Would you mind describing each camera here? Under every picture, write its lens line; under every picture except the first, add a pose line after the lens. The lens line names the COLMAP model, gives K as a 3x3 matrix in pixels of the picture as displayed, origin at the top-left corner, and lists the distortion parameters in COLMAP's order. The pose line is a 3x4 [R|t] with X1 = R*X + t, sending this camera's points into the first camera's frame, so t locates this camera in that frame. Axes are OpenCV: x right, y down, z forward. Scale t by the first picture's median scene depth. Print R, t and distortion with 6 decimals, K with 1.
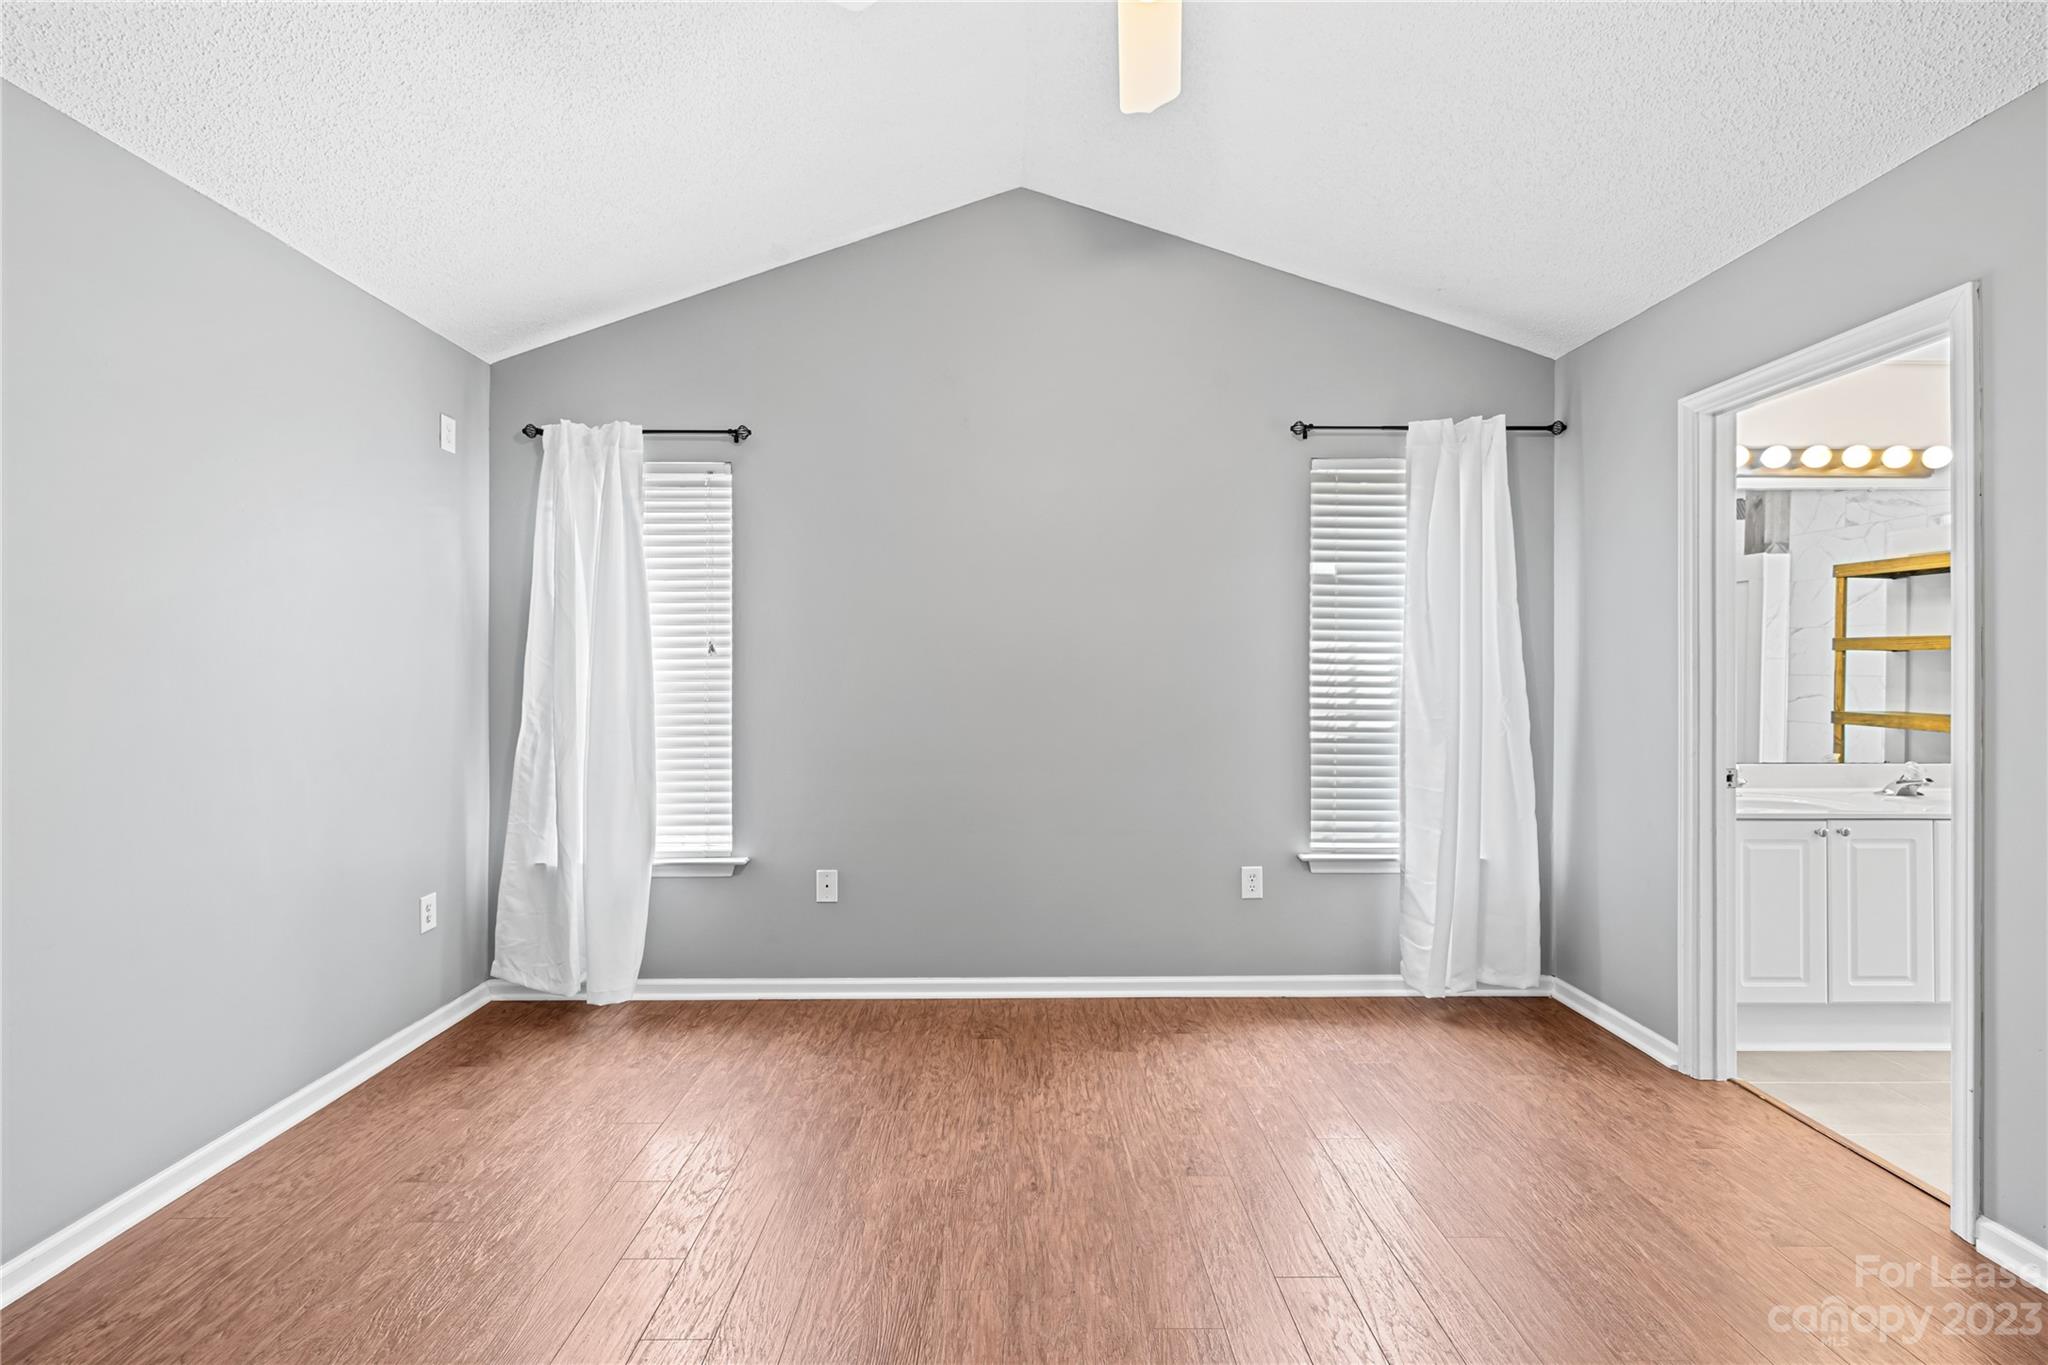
lens RADIAL K [[868.2, 0, 1027.7], [0, 868.2, 661.7], [0, 0, 1]] dist [-0.000306, 0.000455]
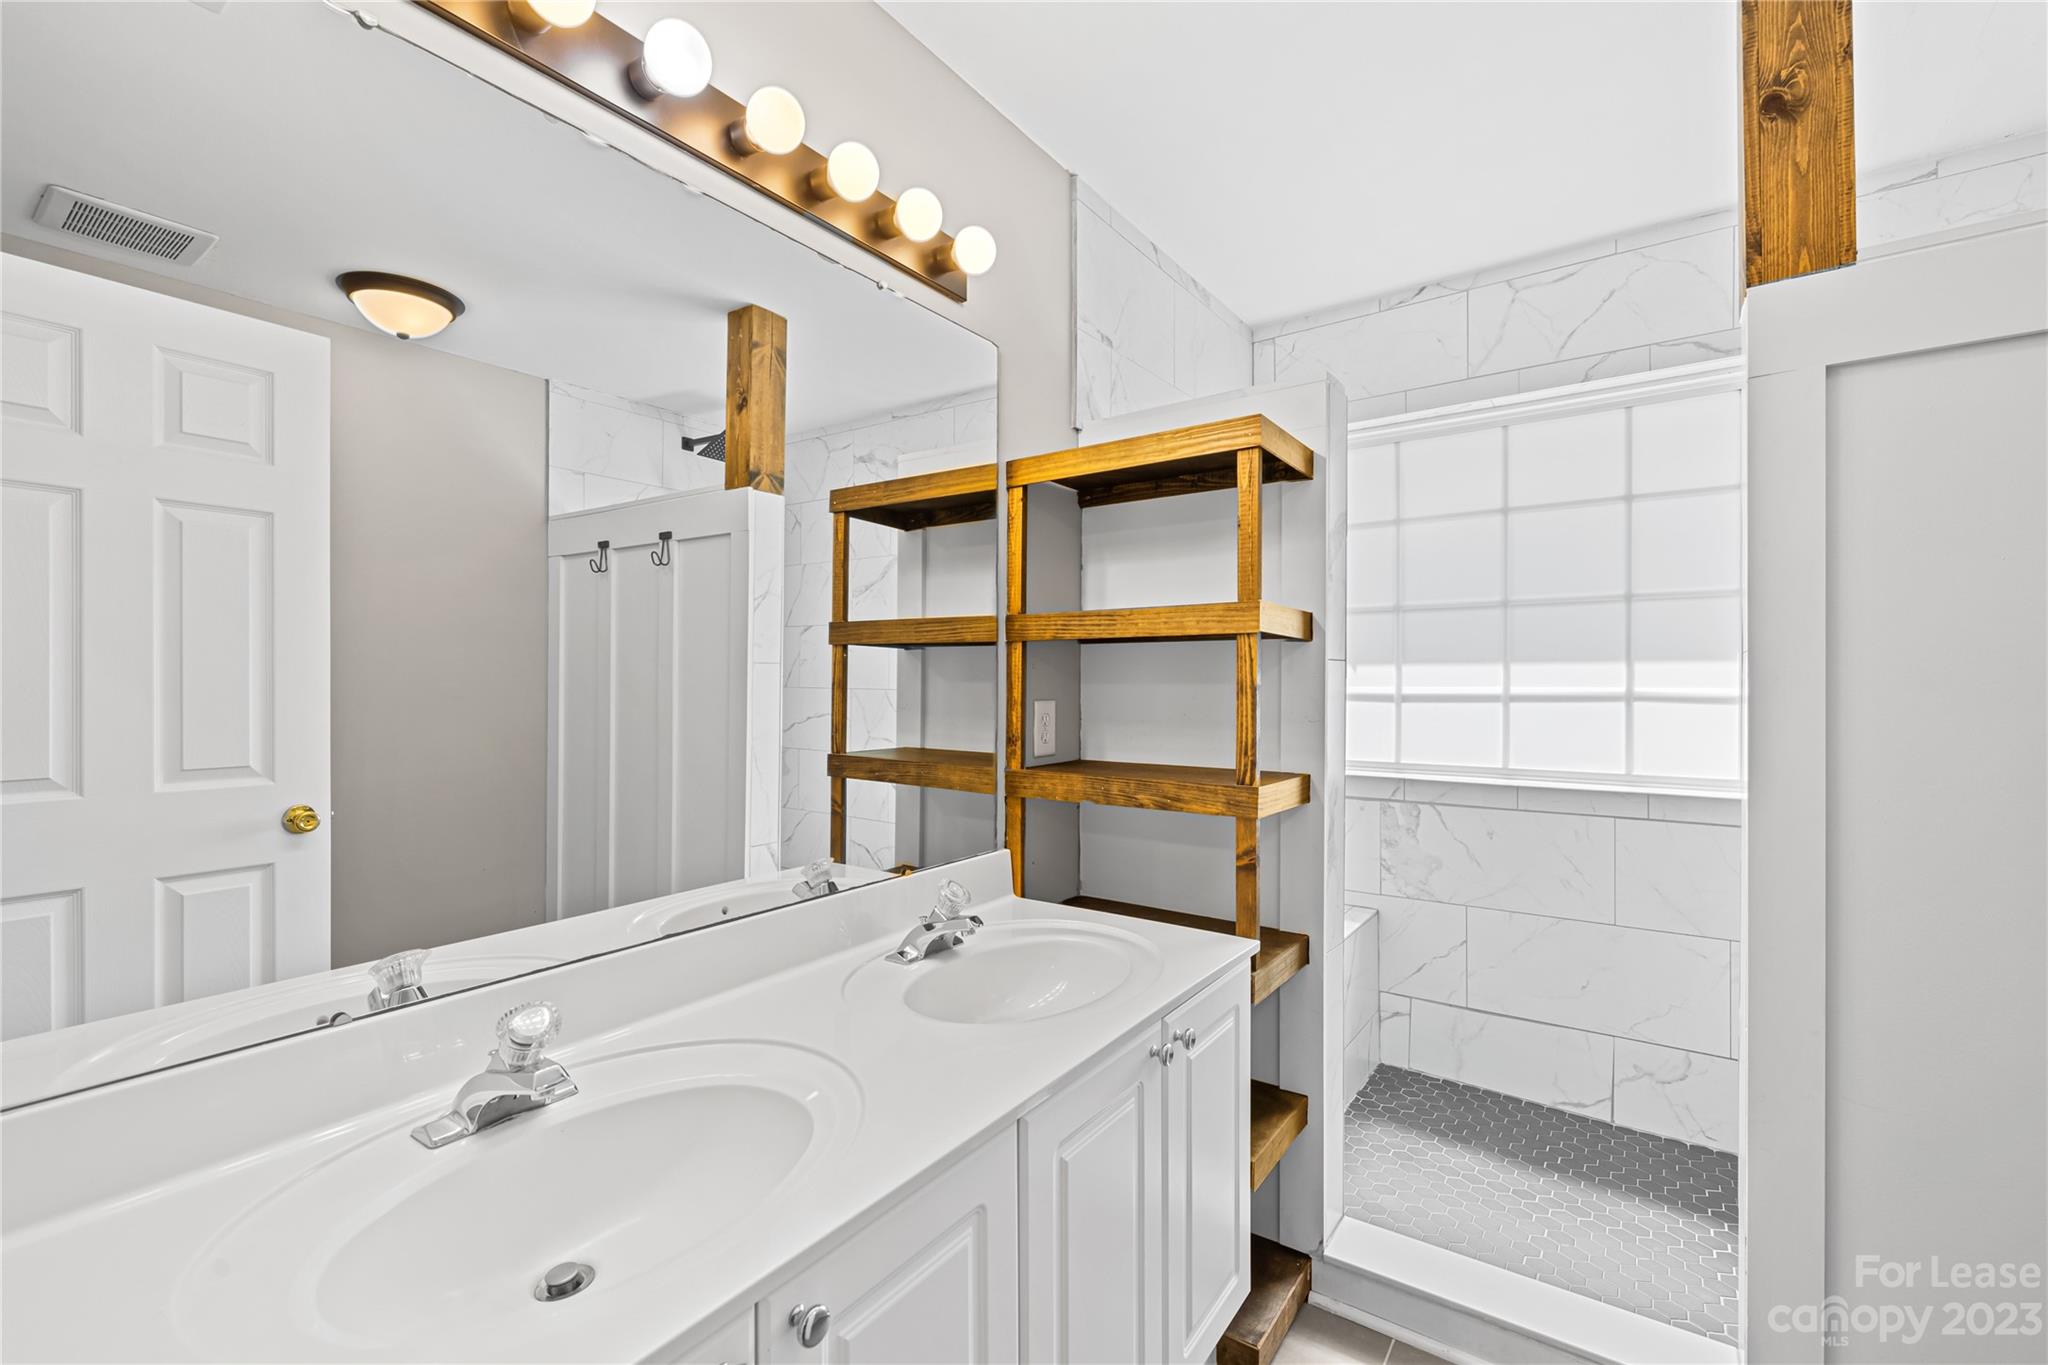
lens RADIAL K [[865.2, 0, 1015.7], [0, 865.2, 678.3], [0, 0, 1]] dist [0.001901, 0.000155]
pose [[0.593728, 0.001793, 0.804664, 0.664077], [-0.004333, 0.999990, 0.000969, 0.008736], [-0.804654, -0.004062, 0.593730, 0.691780]]
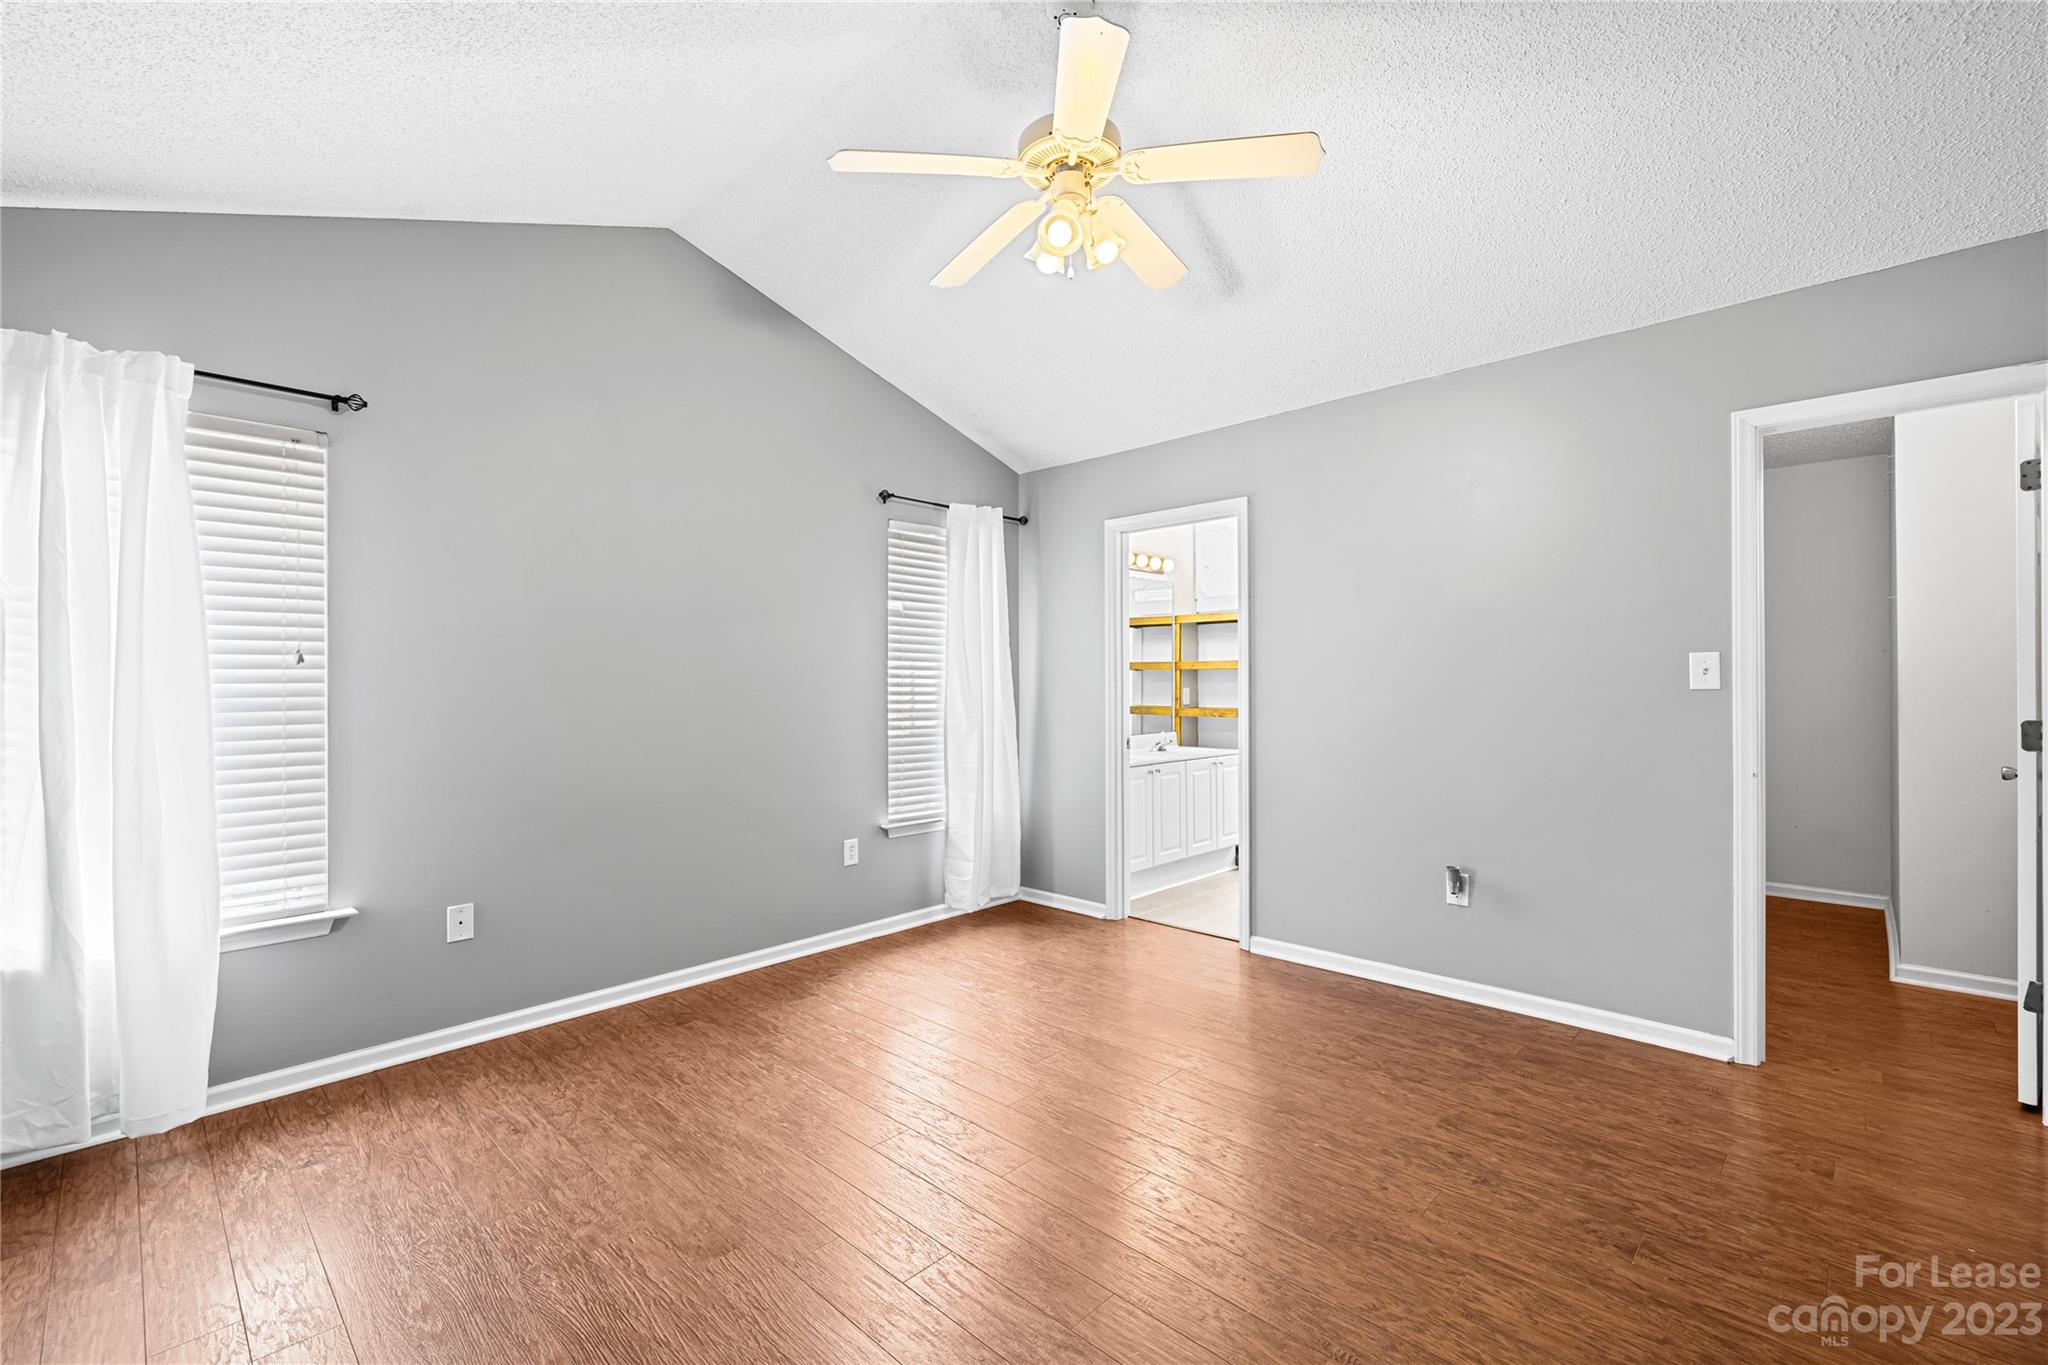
lens RADIAL K [[865.2, 0, 1015.7], [0, 865.2, 678.3], [0, 0, 1]] dist [0.001901, 0.000155]
pose [[0.702755, 0.000502, 0.711432, -0.471129], [0.000302, 0.999999, -0.001004, 0.004441], [-0.711432, 0.000921, 0.702754, -0.046355]]
